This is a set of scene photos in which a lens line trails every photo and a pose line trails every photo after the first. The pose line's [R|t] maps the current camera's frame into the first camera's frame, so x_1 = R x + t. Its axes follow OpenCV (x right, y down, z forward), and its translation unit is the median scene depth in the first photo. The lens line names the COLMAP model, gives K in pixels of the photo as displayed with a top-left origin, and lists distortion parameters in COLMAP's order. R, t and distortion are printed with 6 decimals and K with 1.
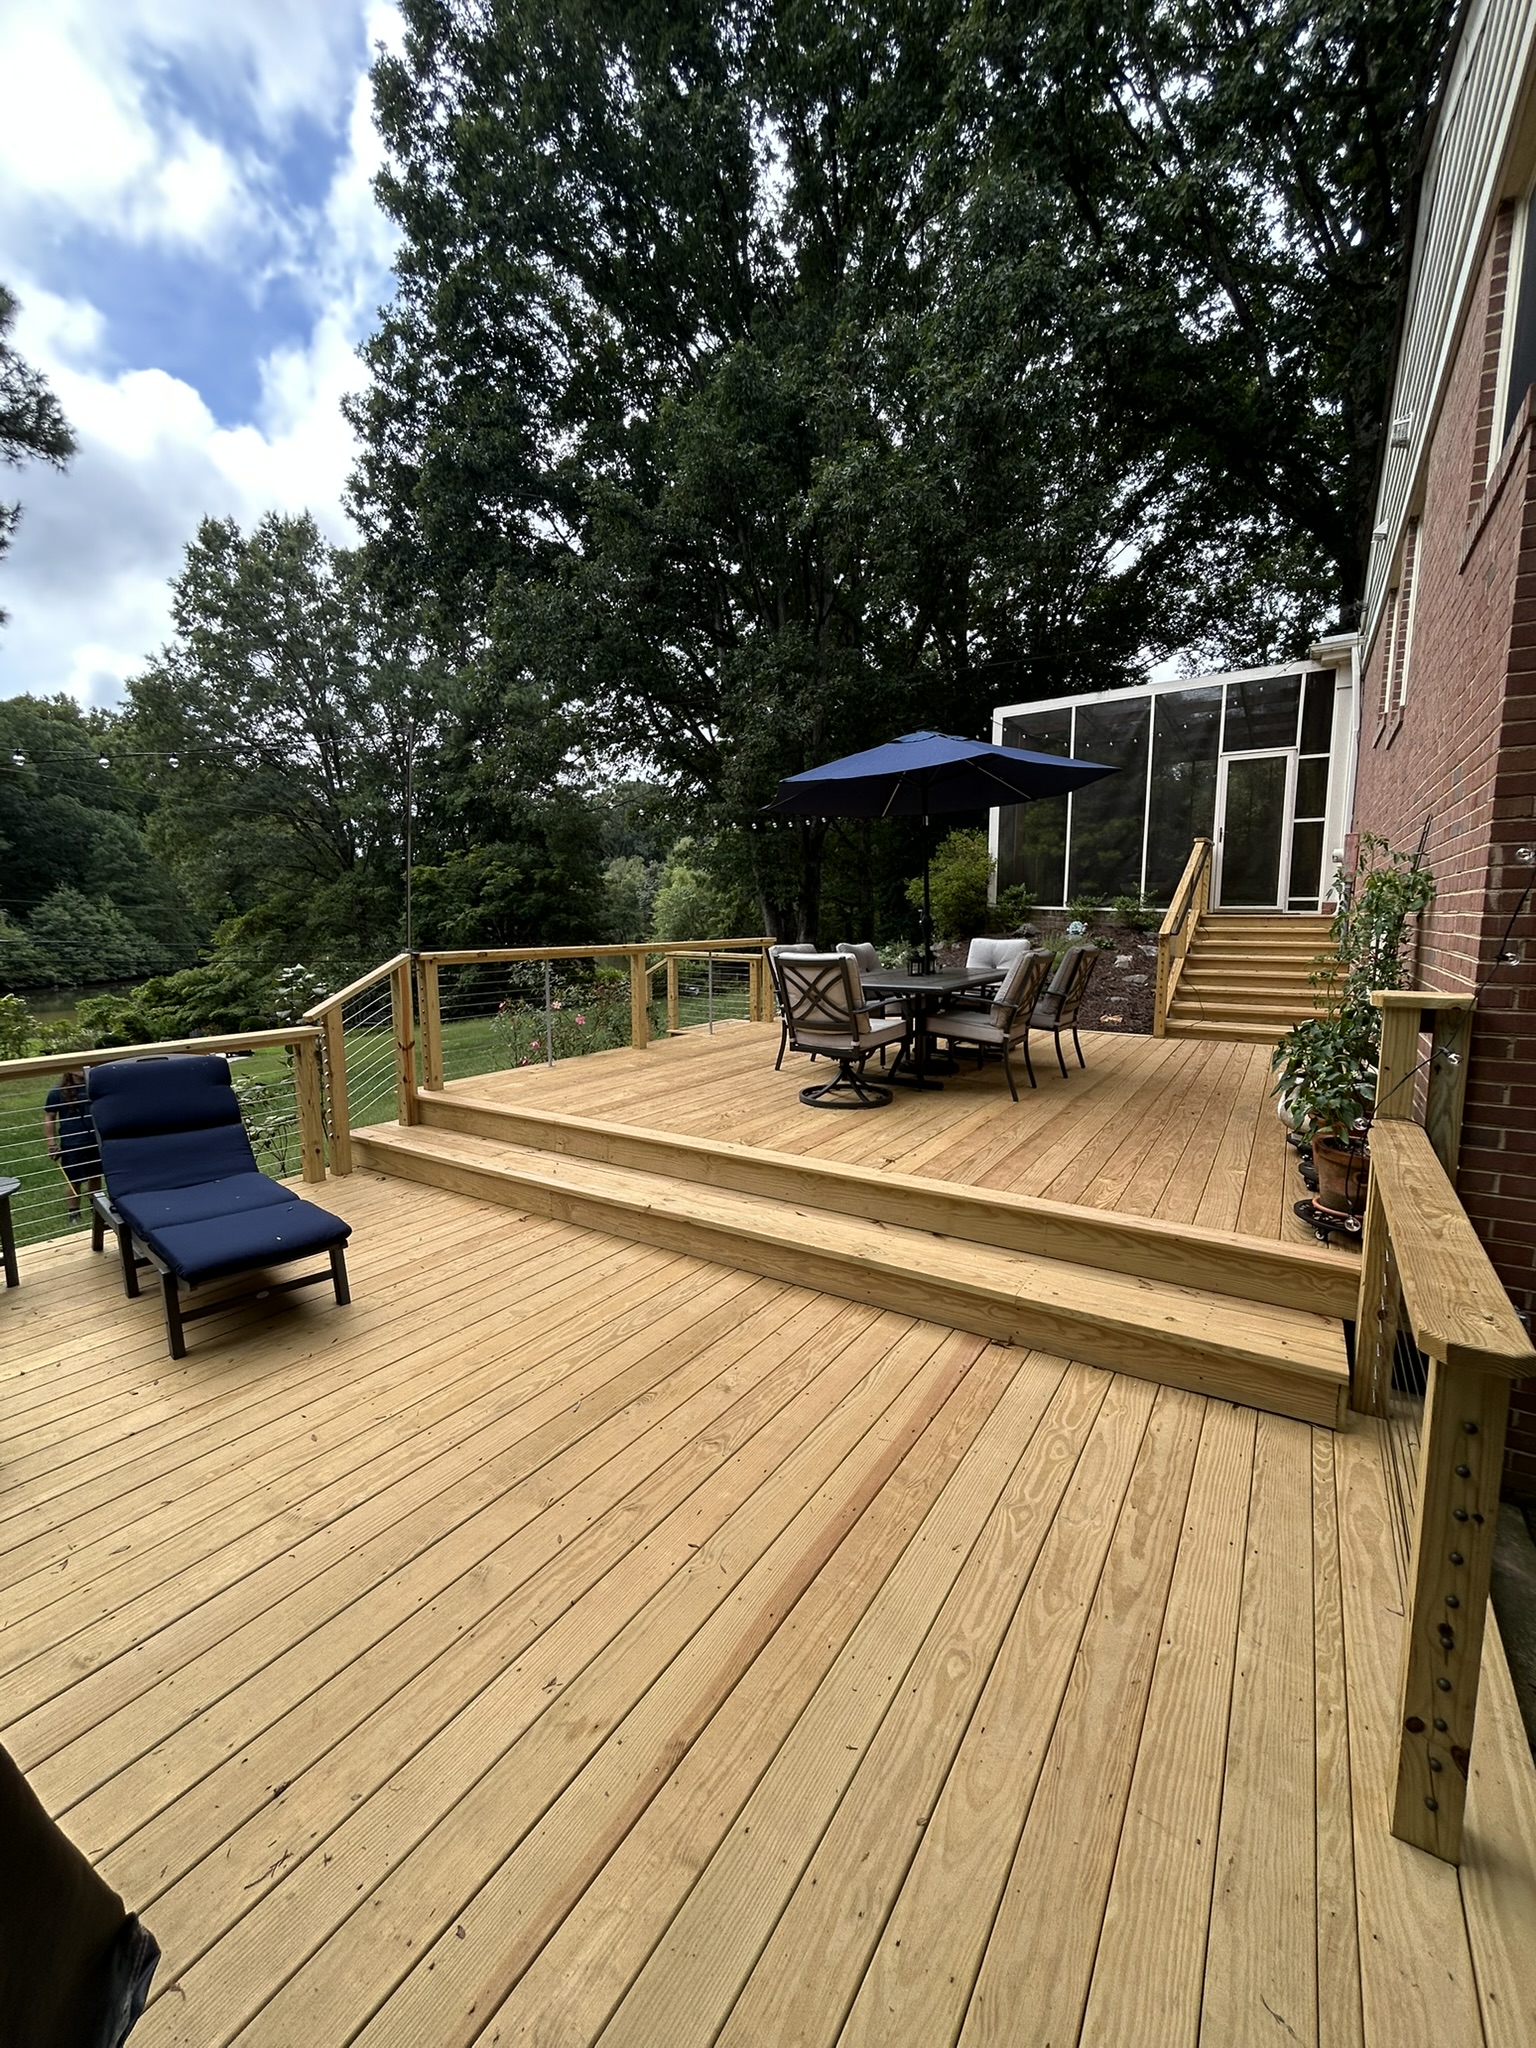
lens RADIAL K [[826.0, 0, 777.8], [0, 826.0, 1015.9], [0, 0, 1]] dist [-0.003059, -0.000531]
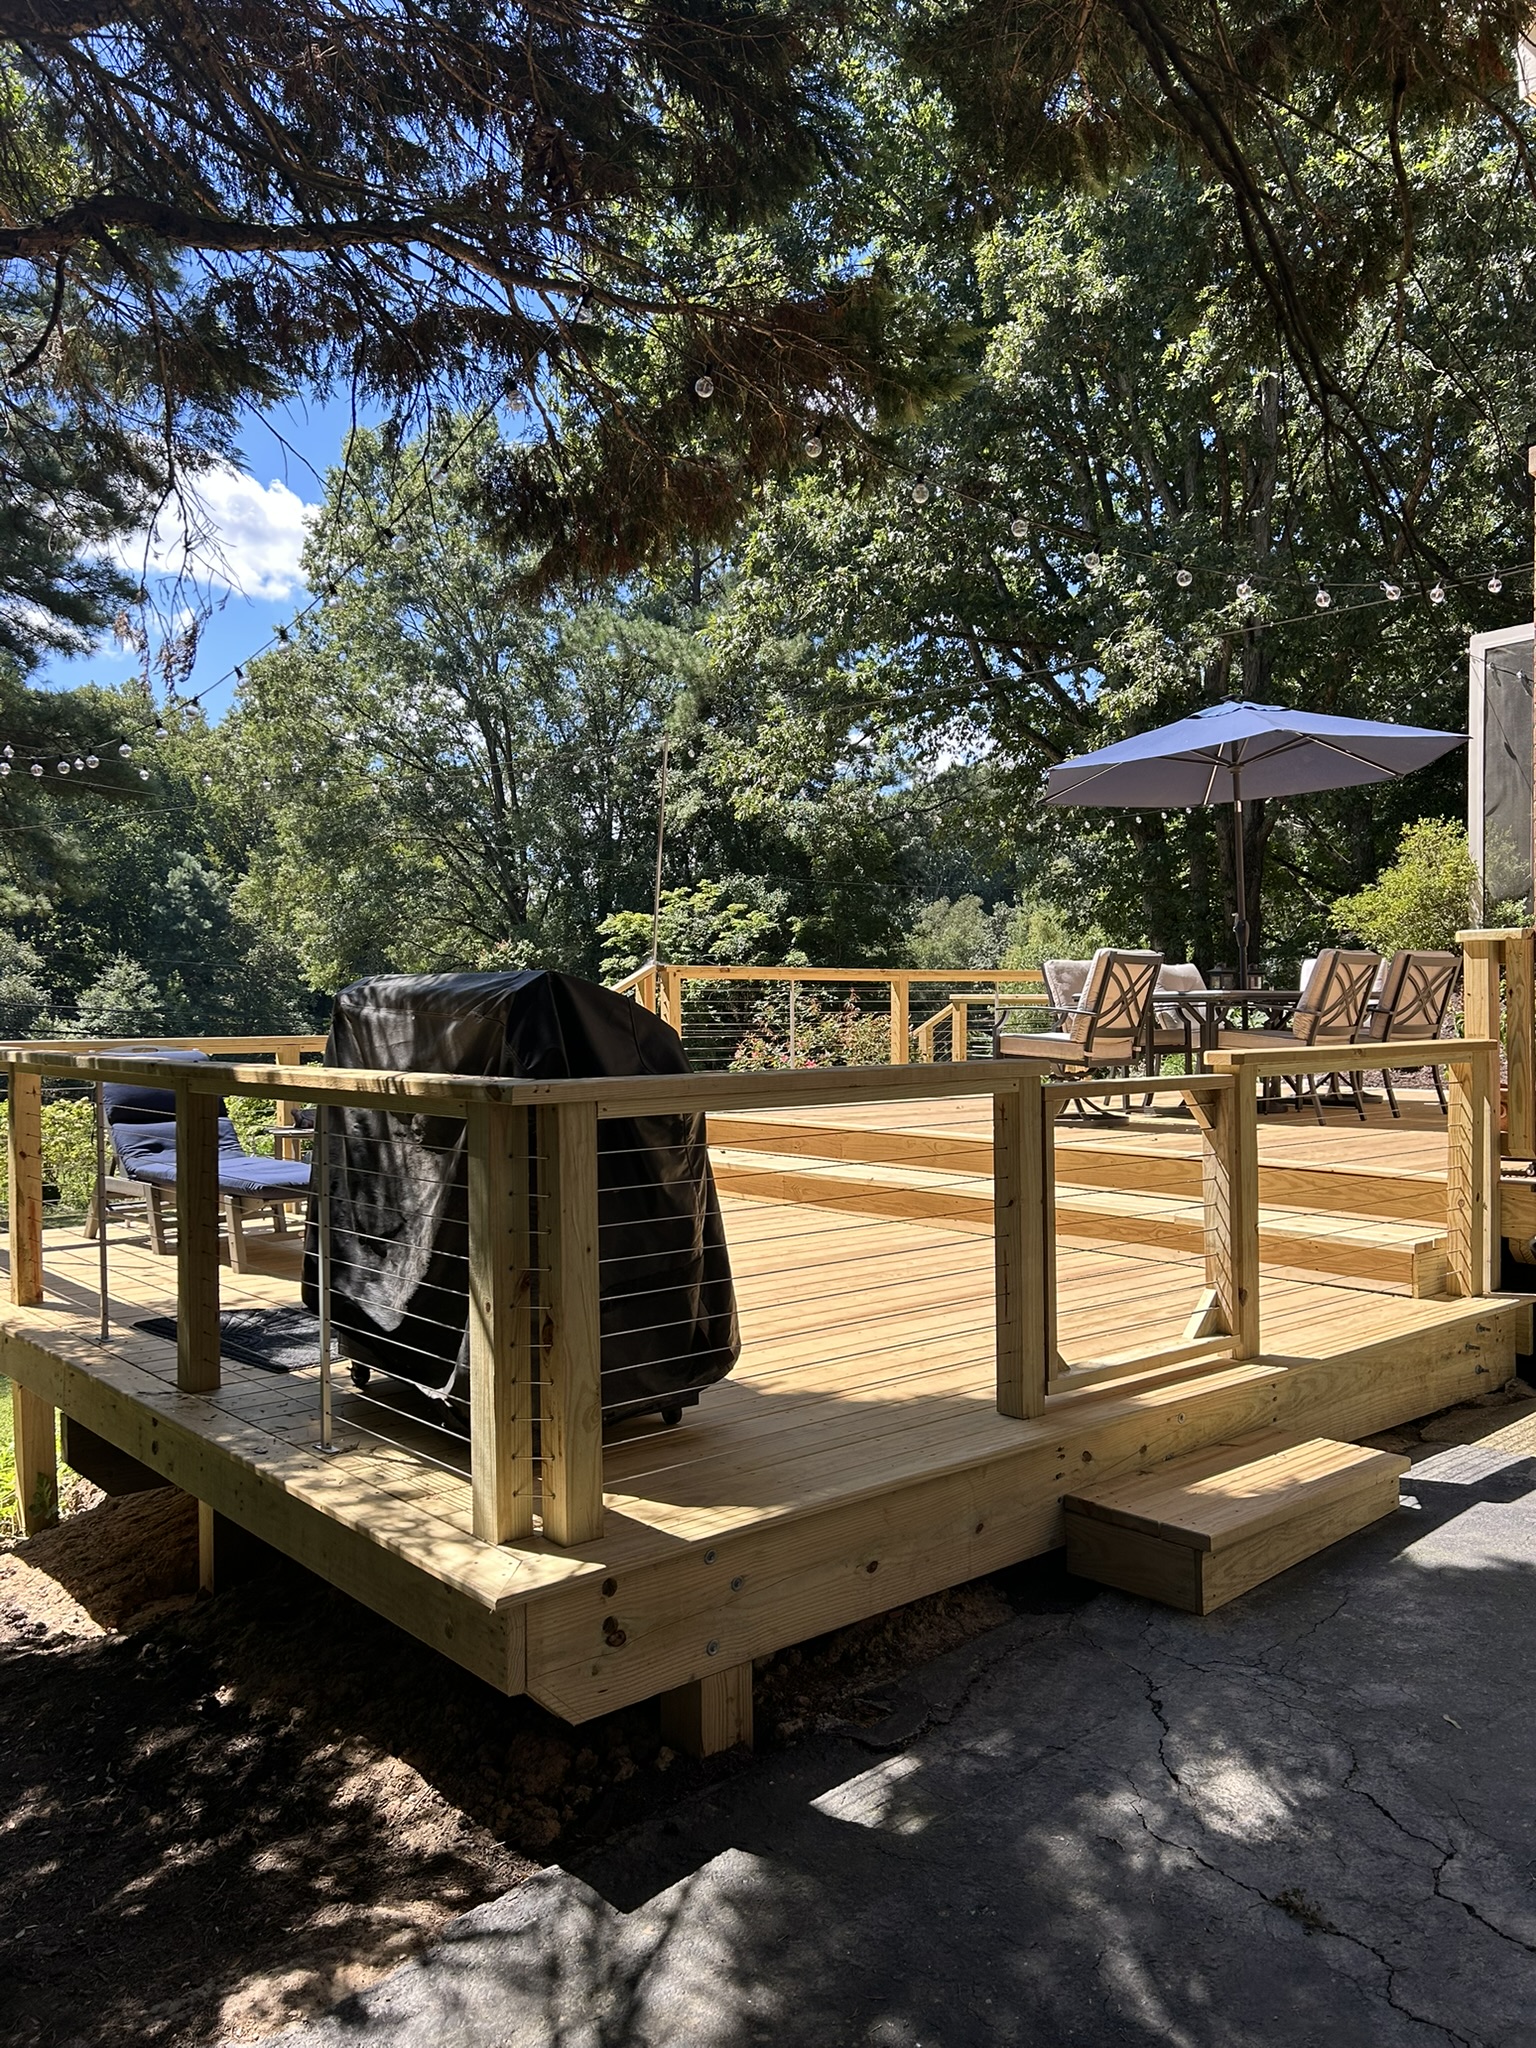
lens RADIAL K [[1538.6, 0, 784.6], [0, 1538.6, 1030.3], [0, 0, 1]] dist [0.013882, -0.005997]
pose [[0.957539, 0.001224, -0.288302, 0.030735], [-0.031748, 0.994357, -0.101222, 0.024414], [0.286552, 0.106077, 0.952174, -0.089819]]
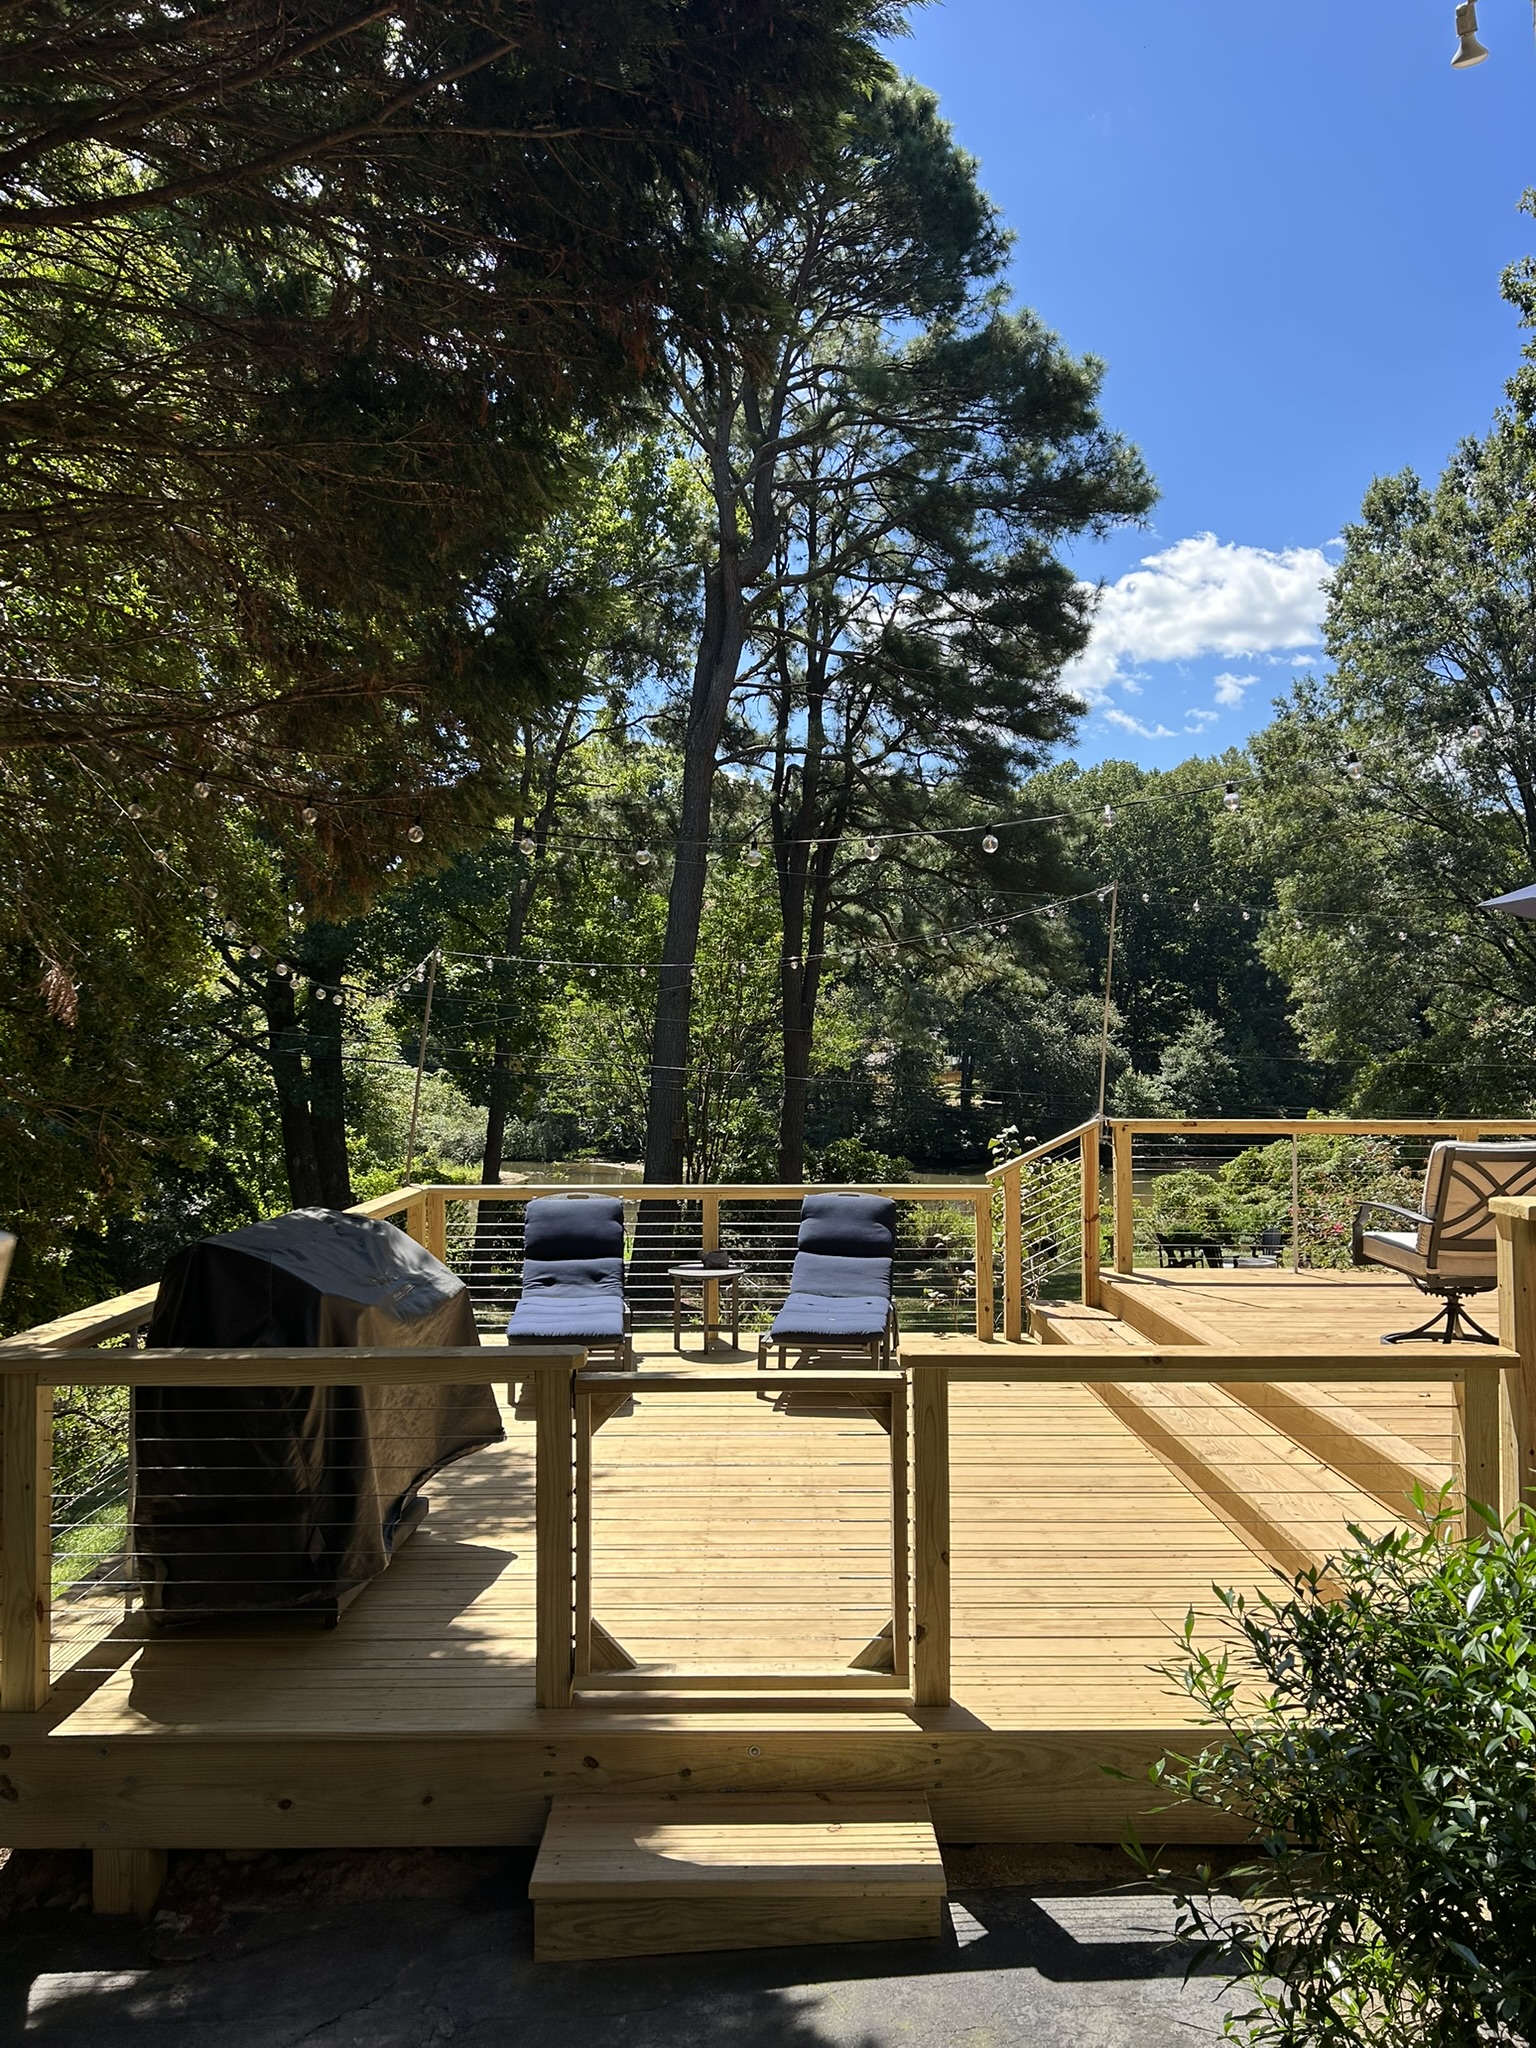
lens RADIAL K [[1538.6, 0, 781.4], [0, 1538.6, 1029.4], [0, 0, 1]] dist [0.013882, -0.005997]
pose [[0.546919, -0.012027, -0.837099, 0.113254], [-0.105591, 0.990921, -0.083225, 0.000702], [0.830500, 0.133907, 0.540684, -0.035030]]
